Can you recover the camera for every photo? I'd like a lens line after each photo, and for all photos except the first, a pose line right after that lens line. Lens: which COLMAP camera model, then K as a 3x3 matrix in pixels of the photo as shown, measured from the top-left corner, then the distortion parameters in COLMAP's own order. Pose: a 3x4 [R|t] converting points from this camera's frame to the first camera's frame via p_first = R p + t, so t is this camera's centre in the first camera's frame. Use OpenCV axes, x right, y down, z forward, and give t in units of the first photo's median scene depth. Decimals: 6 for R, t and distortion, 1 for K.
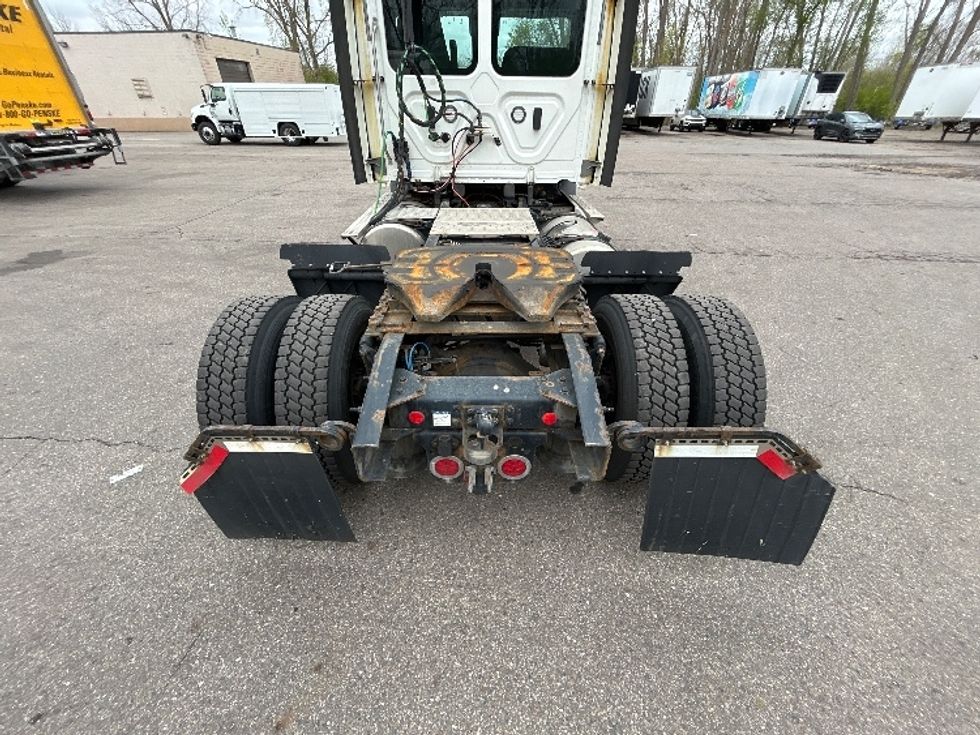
lens RADIAL K [[394.9, 0, 485.8], [0, 394.9, 364.8], [0, 0, 1]] dist [-0.002789, 0.001096]
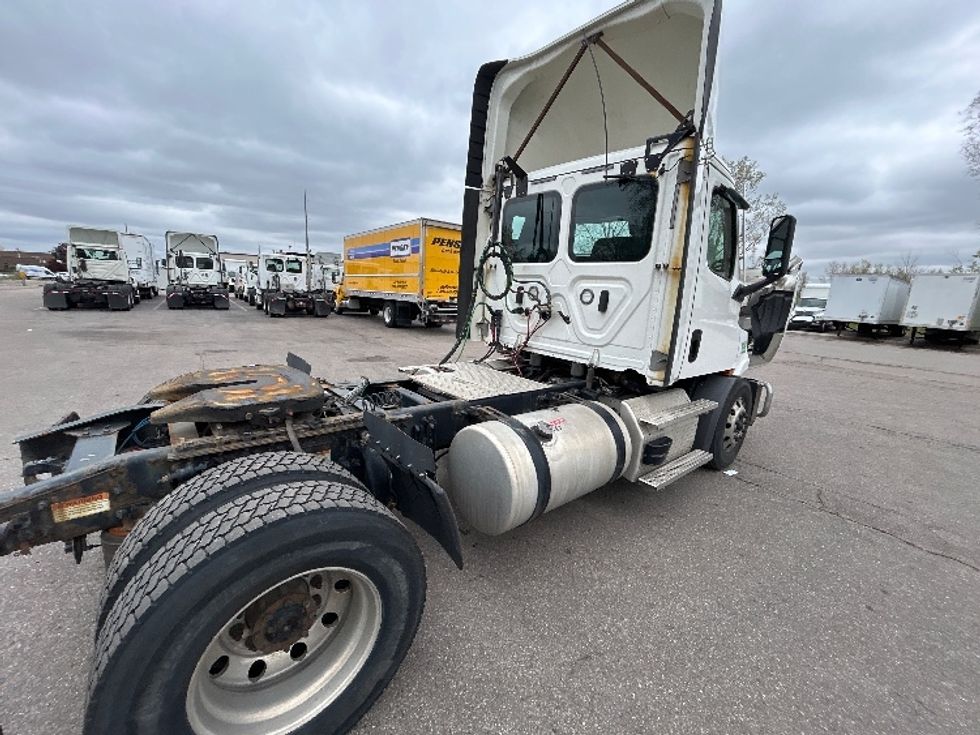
lens RADIAL K [[394.9, 0, 489.9], [0, 394.9, 368.8], [0, 0, 1]] dist [-0.002789, 0.001096]
pose [[0.641669, 0.181364, -0.745230, 0.654482], [-0.468385, 0.862076, -0.193495, -0.195929], [0.607352, 0.473214, 0.638116, 0.341618]]
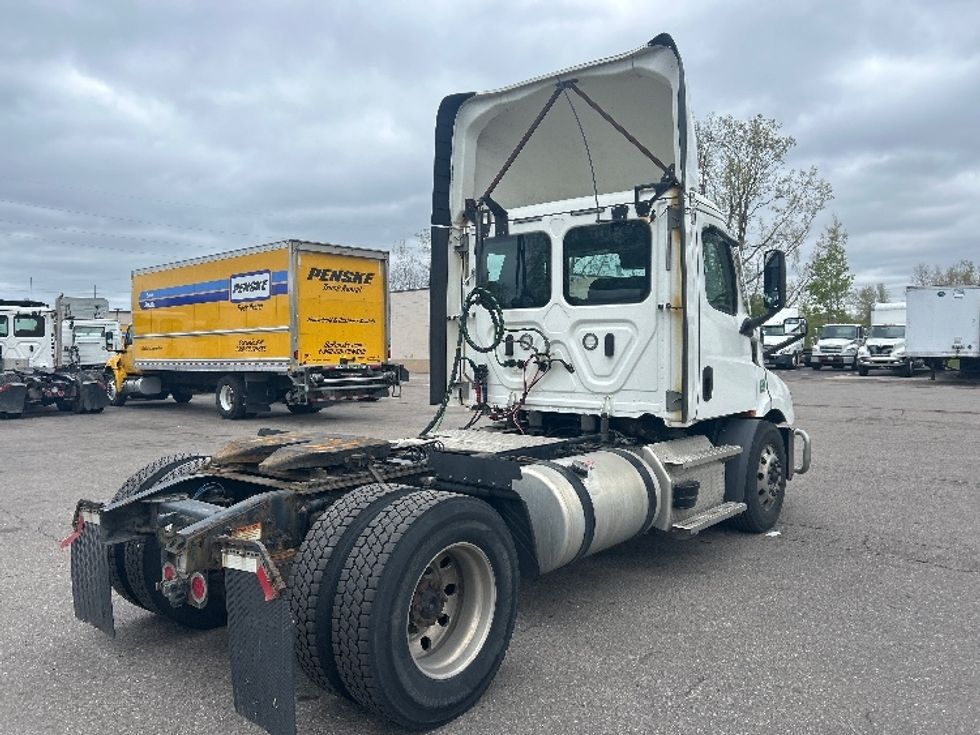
lens RADIAL K [[735.4, 0, 486.7], [0, 735.4, 368.6], [0, 0, 1]] dist [0.057234, -0.052433]
pose [[0.762650, 0.009179, -0.646747, 0.934822], [-0.347656, 0.849001, -0.397910, 0.130372], [0.545436, 0.528312, 0.650681, -0.132057]]
